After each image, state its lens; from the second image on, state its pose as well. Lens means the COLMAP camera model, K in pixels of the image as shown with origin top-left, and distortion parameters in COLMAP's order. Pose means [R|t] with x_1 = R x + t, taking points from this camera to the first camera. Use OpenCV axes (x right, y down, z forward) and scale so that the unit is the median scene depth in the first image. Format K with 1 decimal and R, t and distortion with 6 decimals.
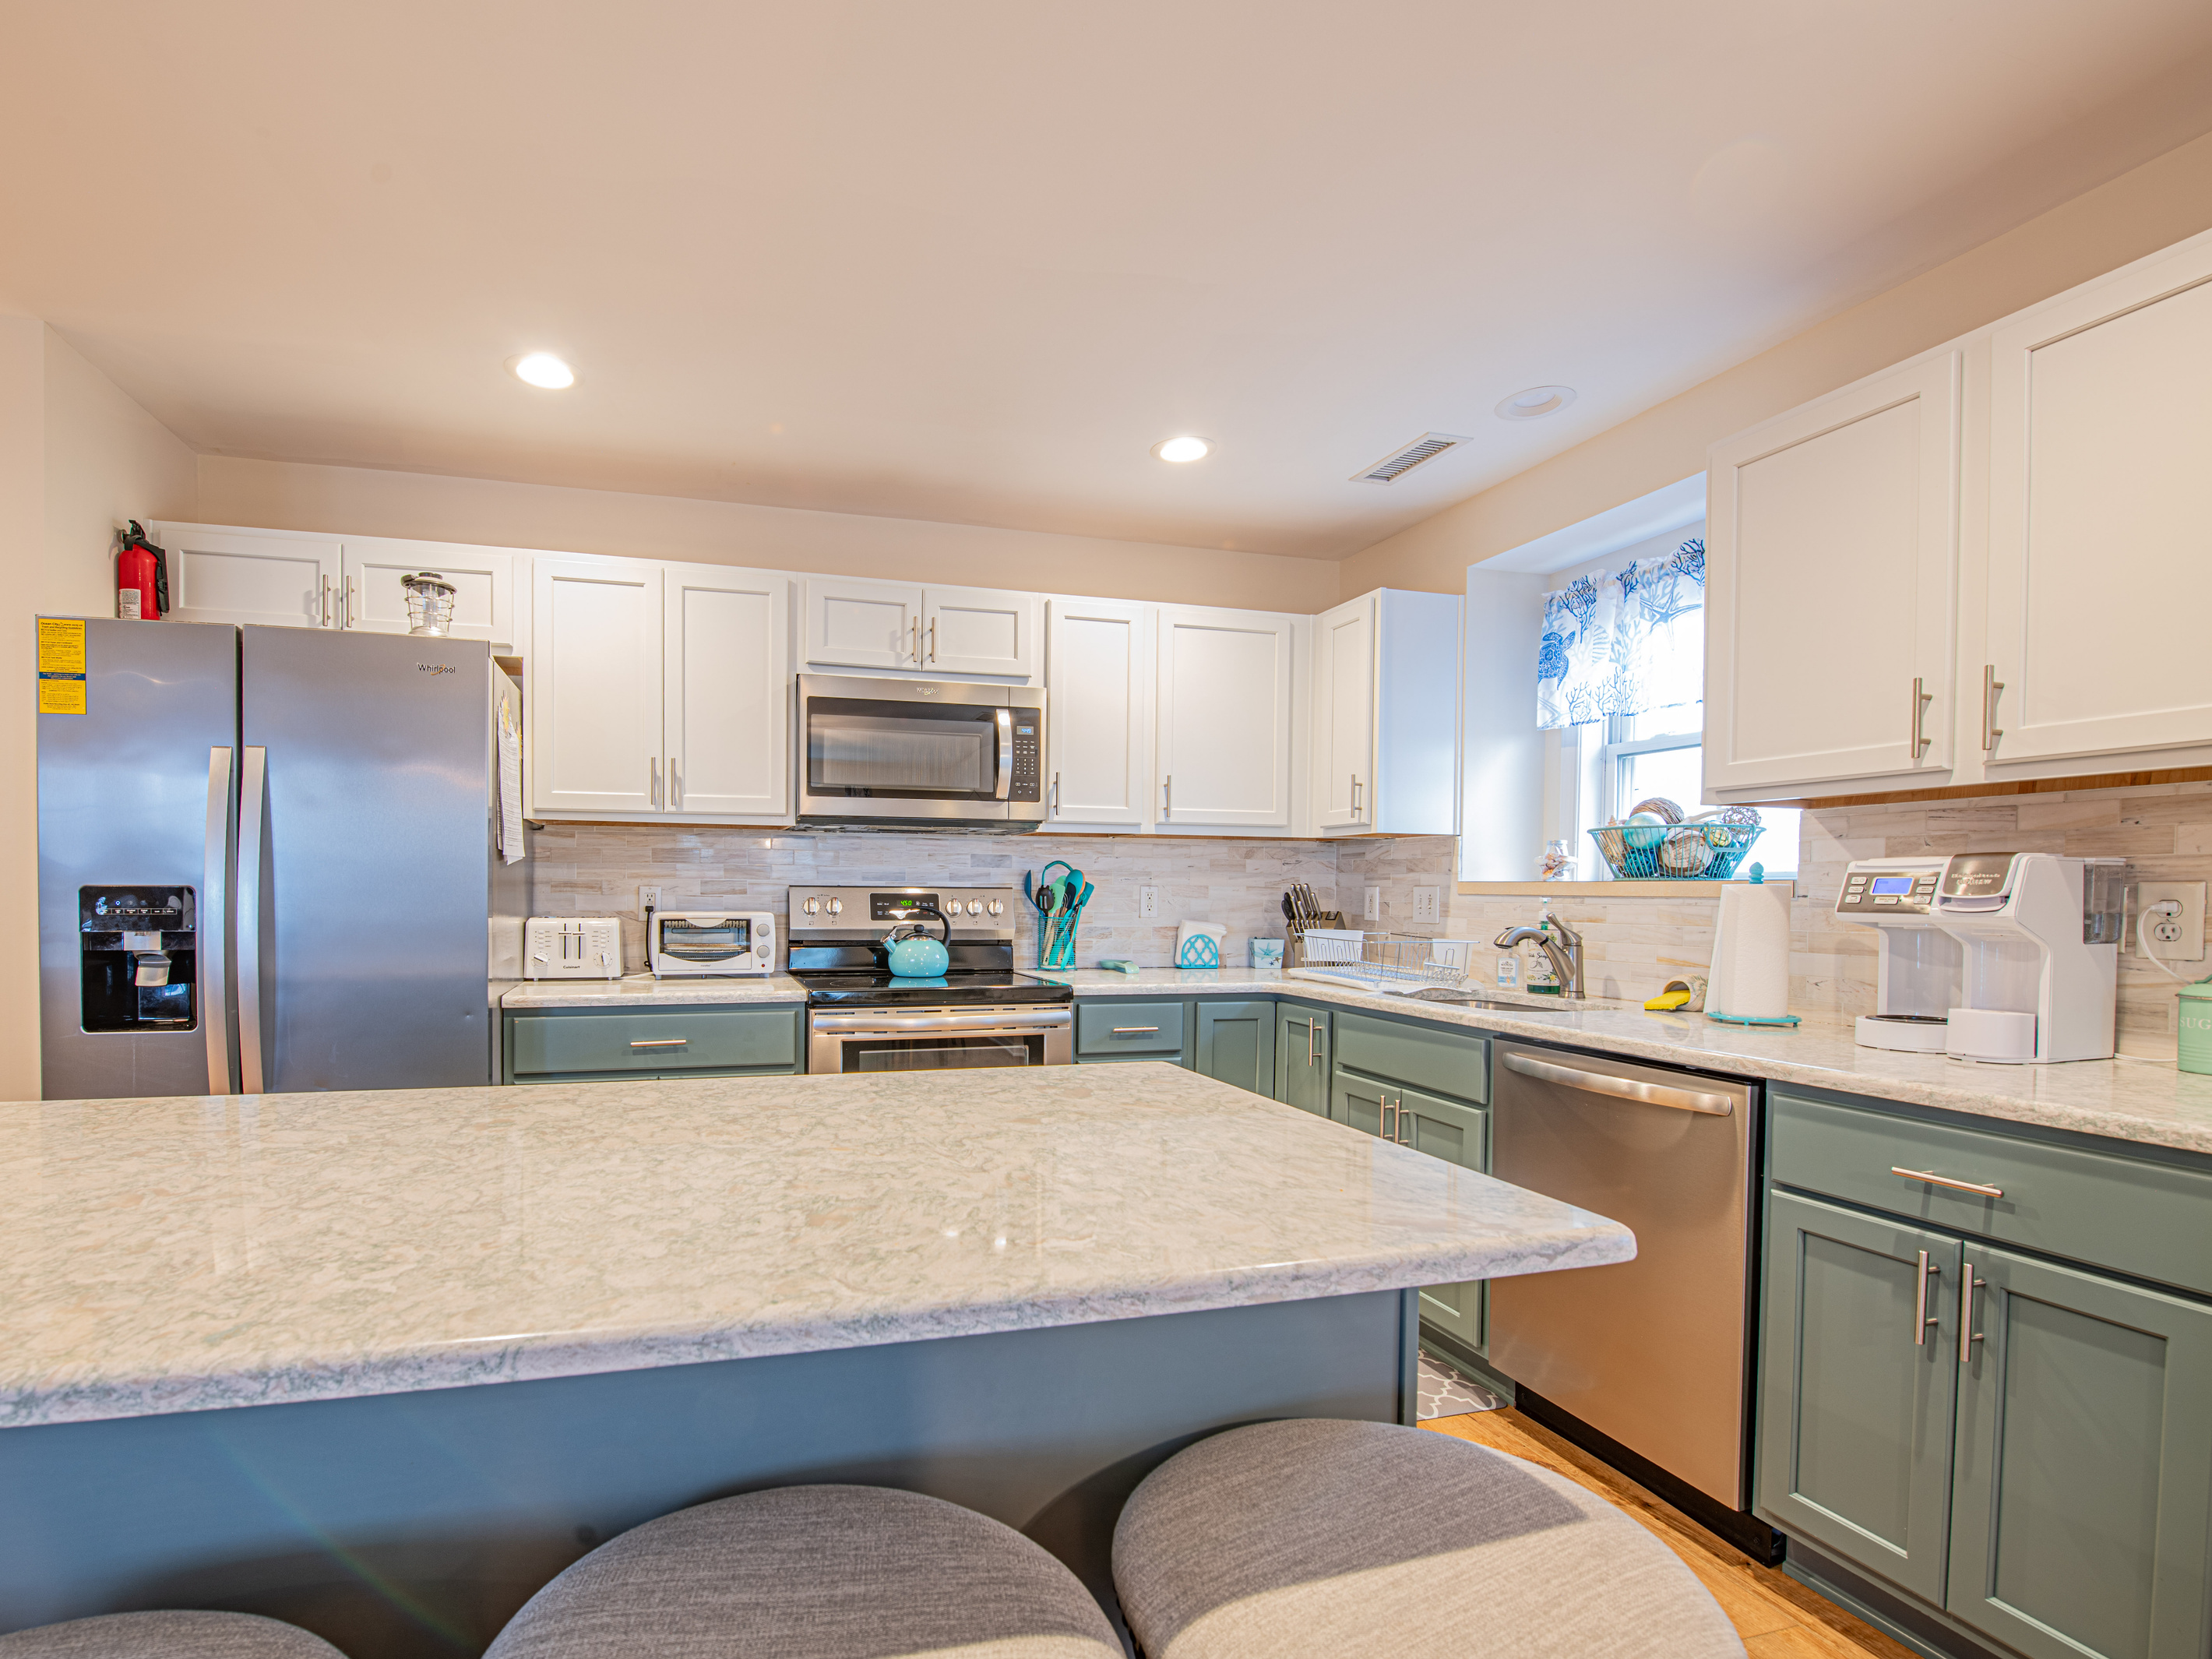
lens RADIAL K [[1051.6, 0, 963.6], [0, 1051.6, 913.9], [0, 0, 1]] dist [-0.009167, -0.004235]
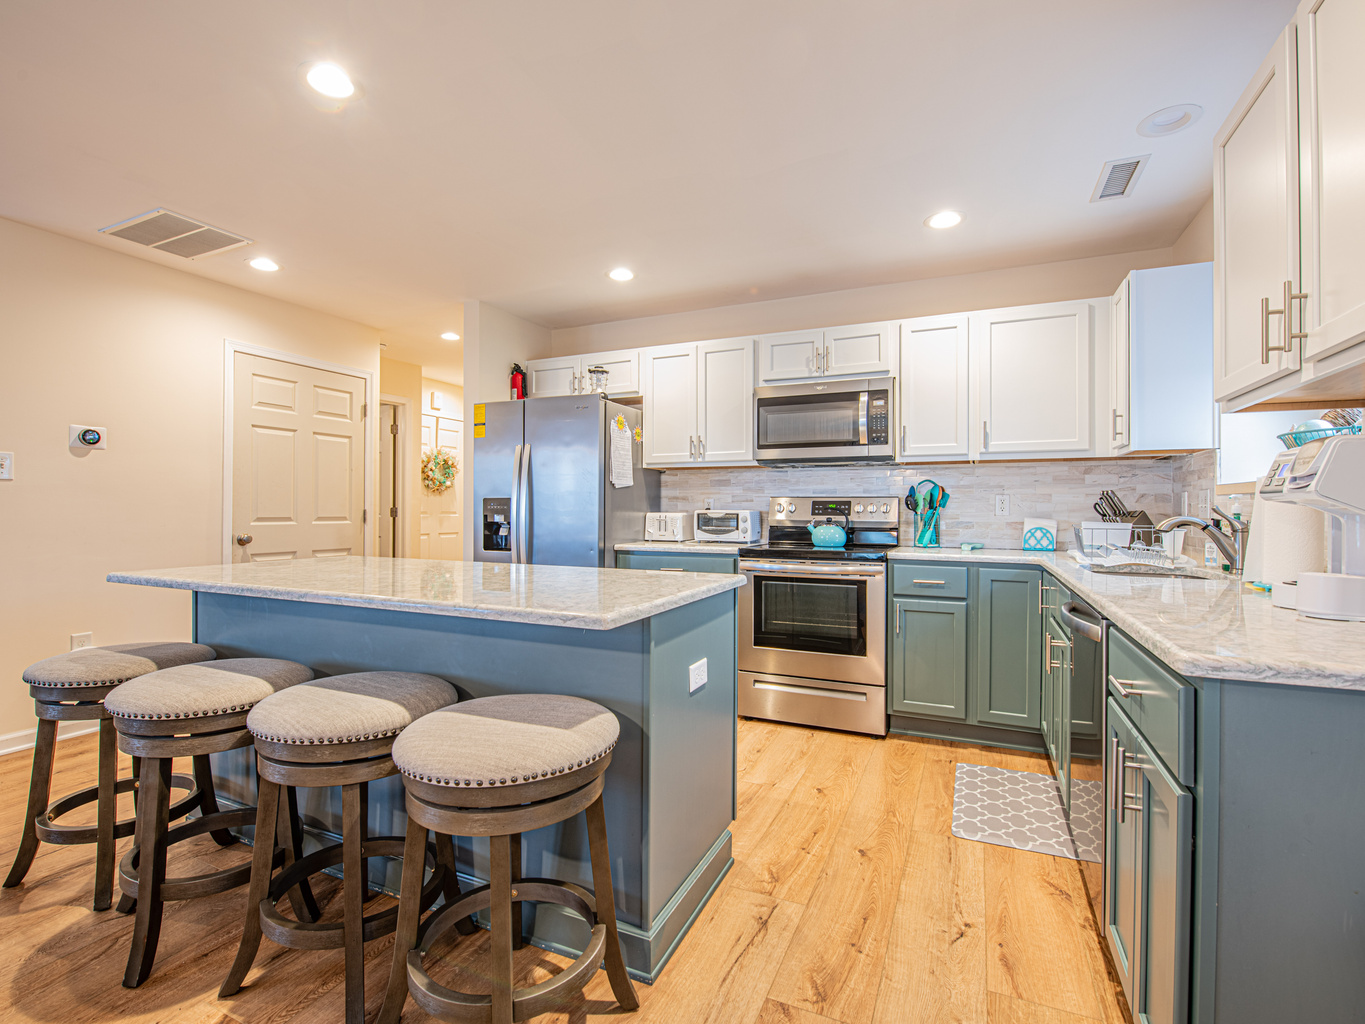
lens RADIAL K [[649.0, 0, 685.2], [0, 649.0, 505.3], [0, 0, 1]] dist [-0.009167, -0.004235]
pose [[0.773499, -0.008594, -0.633740, 0.497509], [-0.013880, 0.999439, -0.030494, 0.027907], [0.633646, 0.032383, 0.772945, -0.003565]]
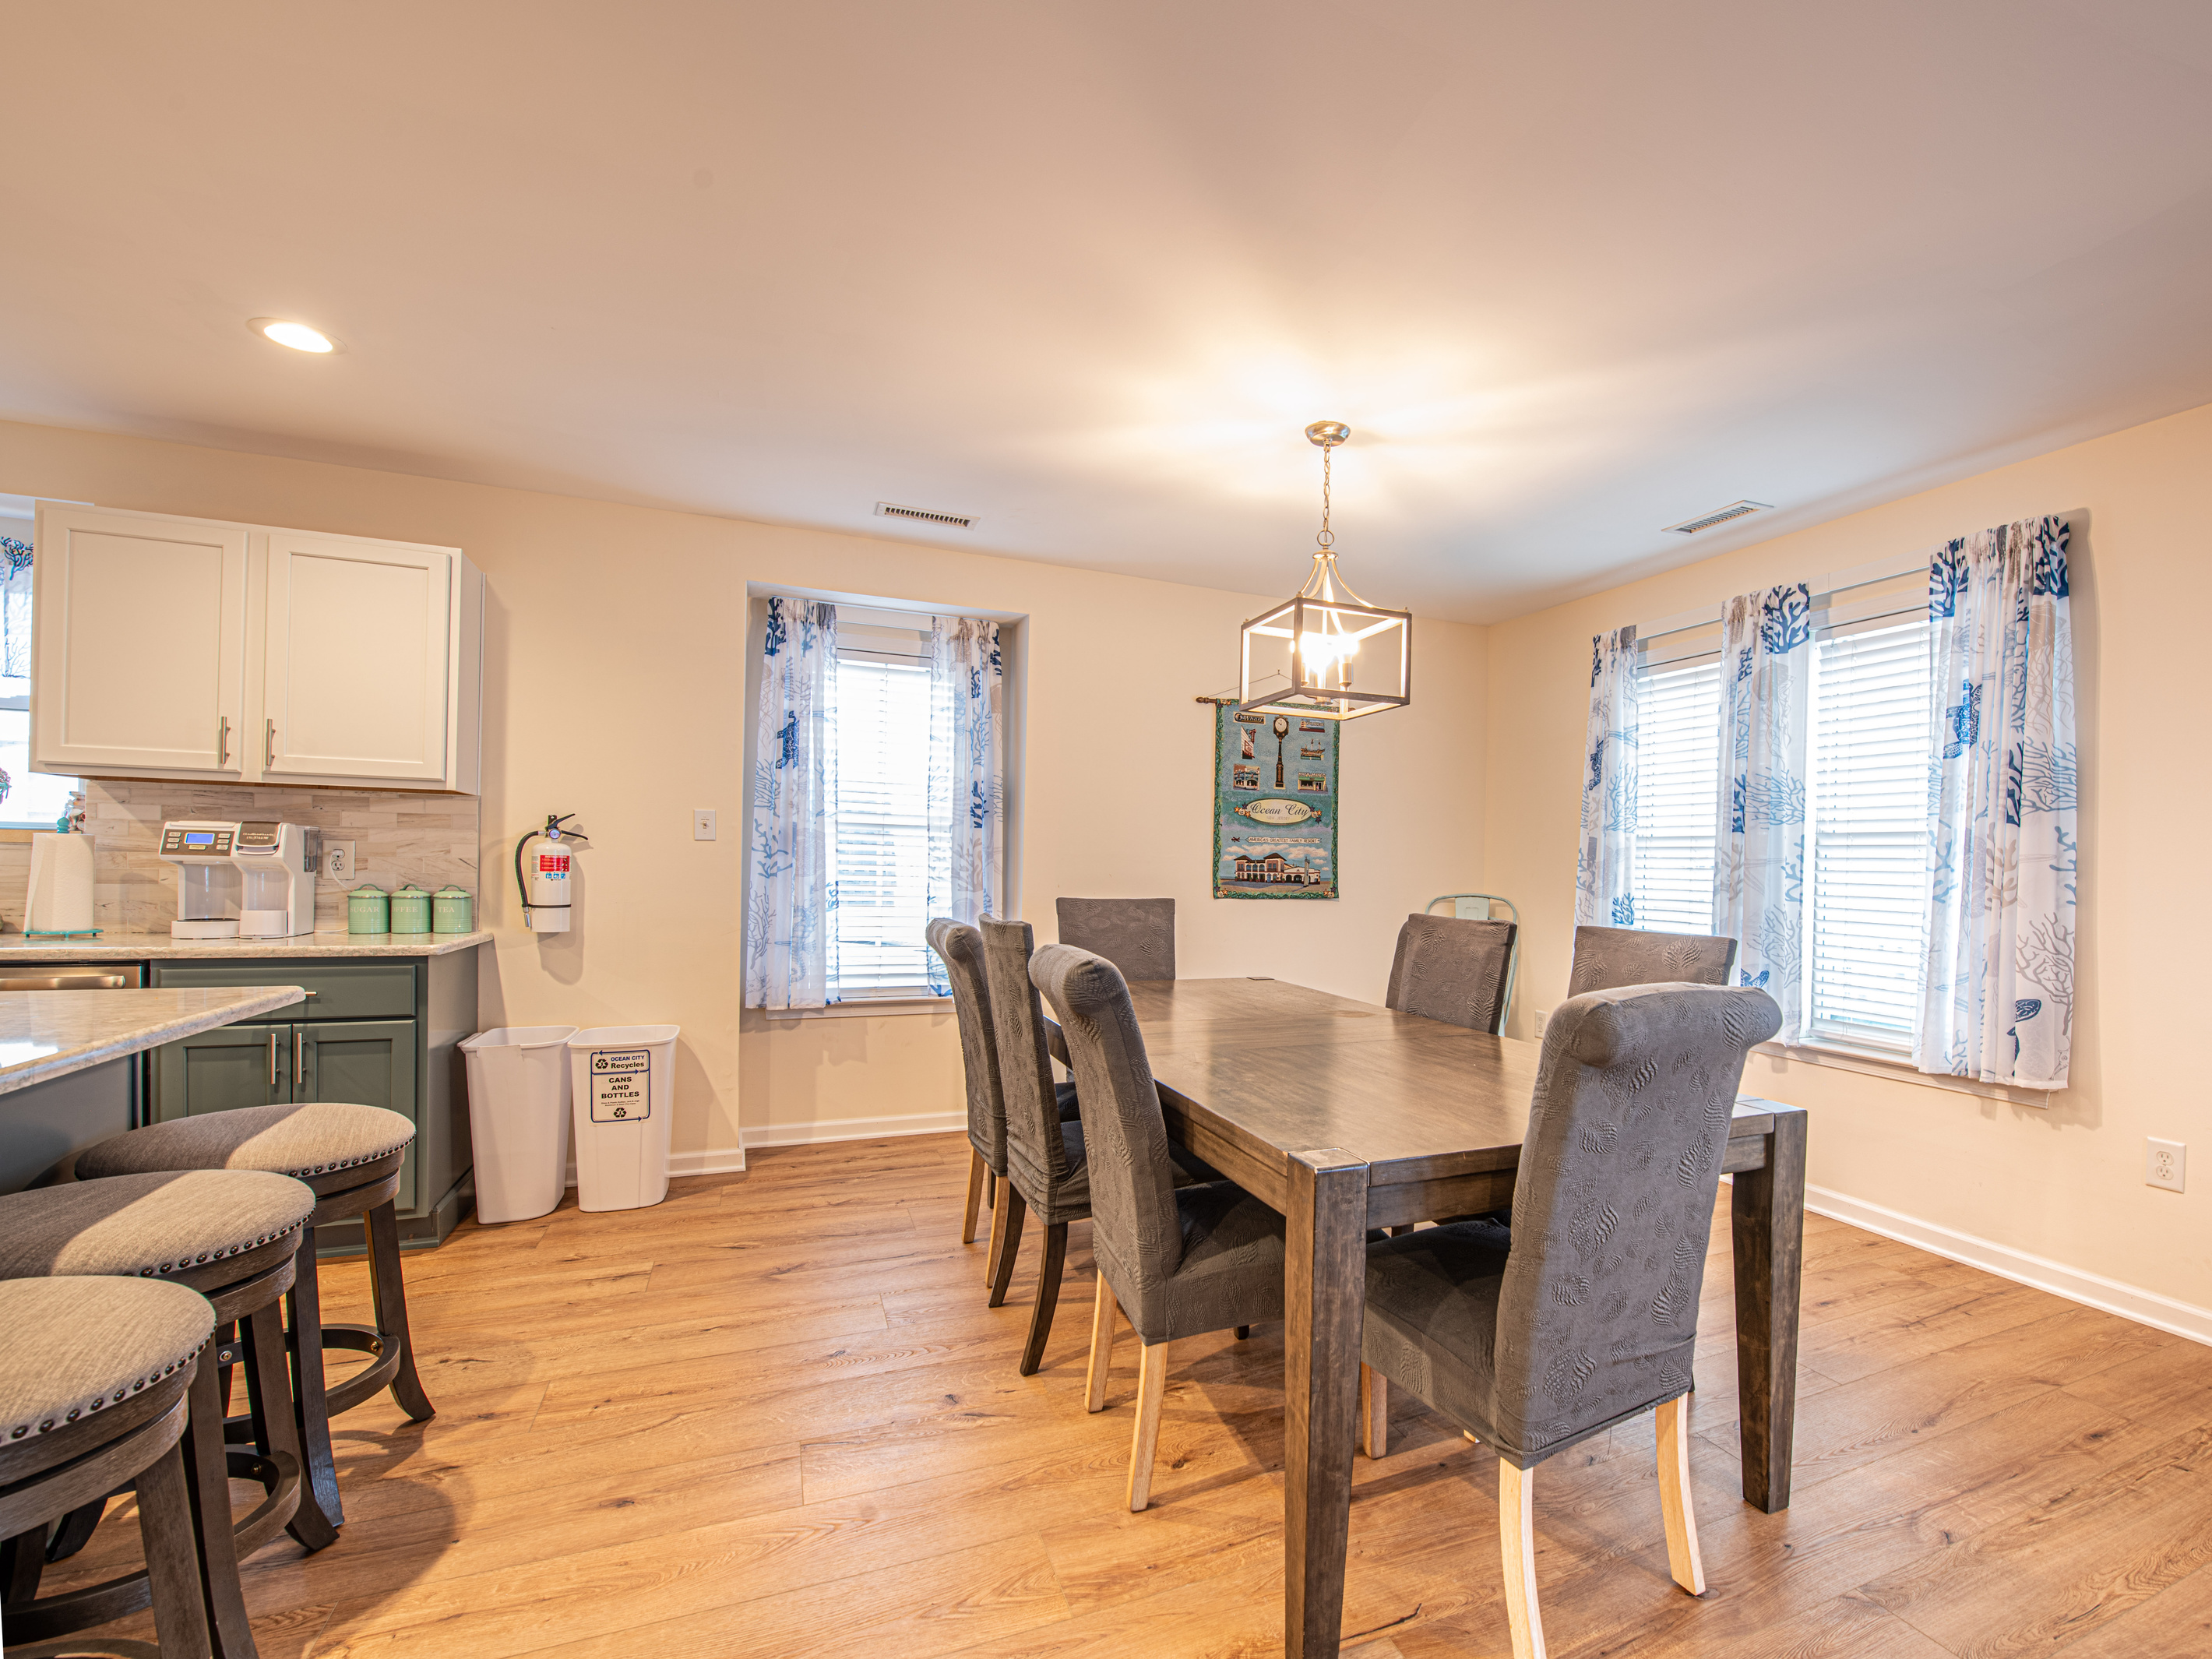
lens RADIAL K [[1016.8, 0, 1245.0], [0, 1016.8, 879.0], [0, 0, 1]] dist [-0.018185, -0.001106]
pose [[-0.182673, -0.019255, 0.982985, -0.571369], [-0.000845, 0.999811, 0.019428, 0.002725], [-0.983173, 0.002718, -0.182655, -0.196458]]
